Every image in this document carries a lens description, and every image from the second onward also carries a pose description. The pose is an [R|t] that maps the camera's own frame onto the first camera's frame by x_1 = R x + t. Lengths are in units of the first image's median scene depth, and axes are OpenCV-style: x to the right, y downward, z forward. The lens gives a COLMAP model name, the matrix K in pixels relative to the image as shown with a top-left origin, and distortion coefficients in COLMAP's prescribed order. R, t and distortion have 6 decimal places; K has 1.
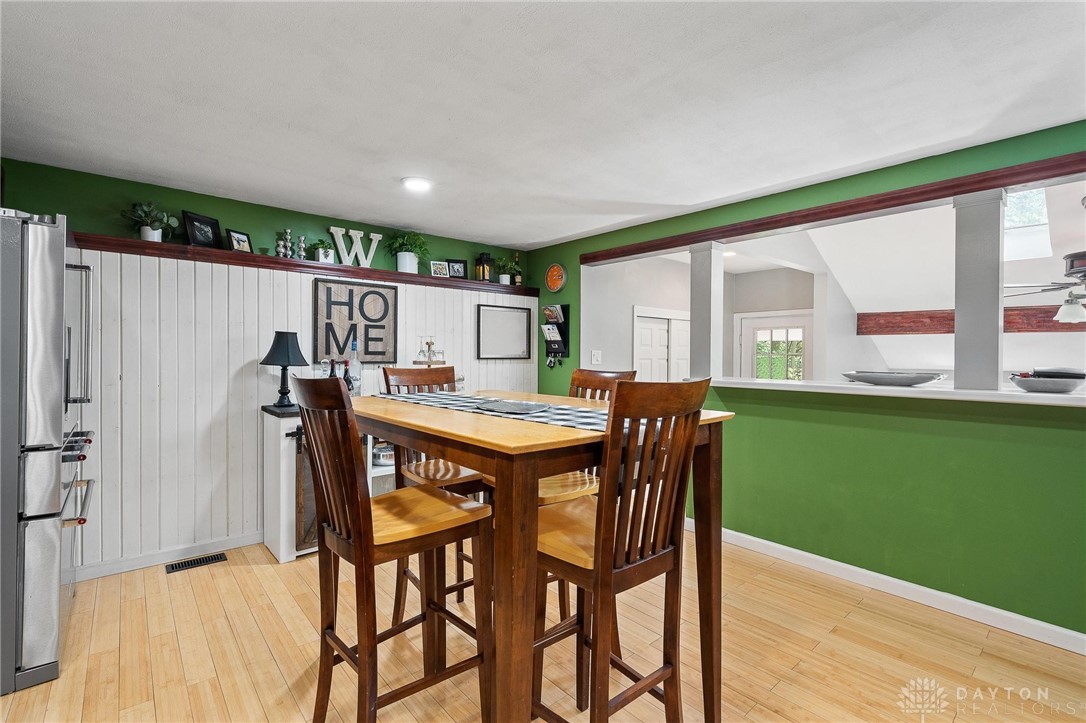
lens RADIAL K [[489.5, 0, 541.1], [0, 489.5, 357.0], [0, 0, 1]] dist [0.004647, 0.000216]
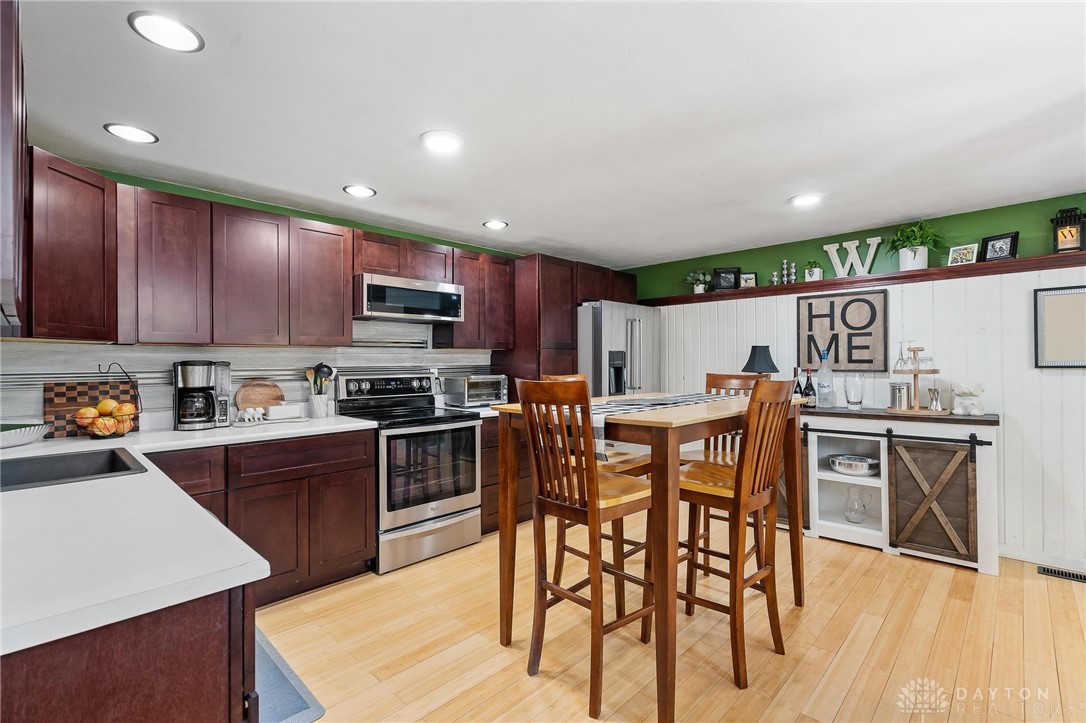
lens RADIAL K [[489.5, 0, 540.6], [0, 489.5, 362.3], [0, 0, 1]] dist [0.004647, 0.000216]
pose [[0.088928, -0.006565, -0.996016, 0.597818], [0.002400, 0.999977, -0.006377, -0.000985], [0.996035, -0.001823, 0.088942, 0.272761]]
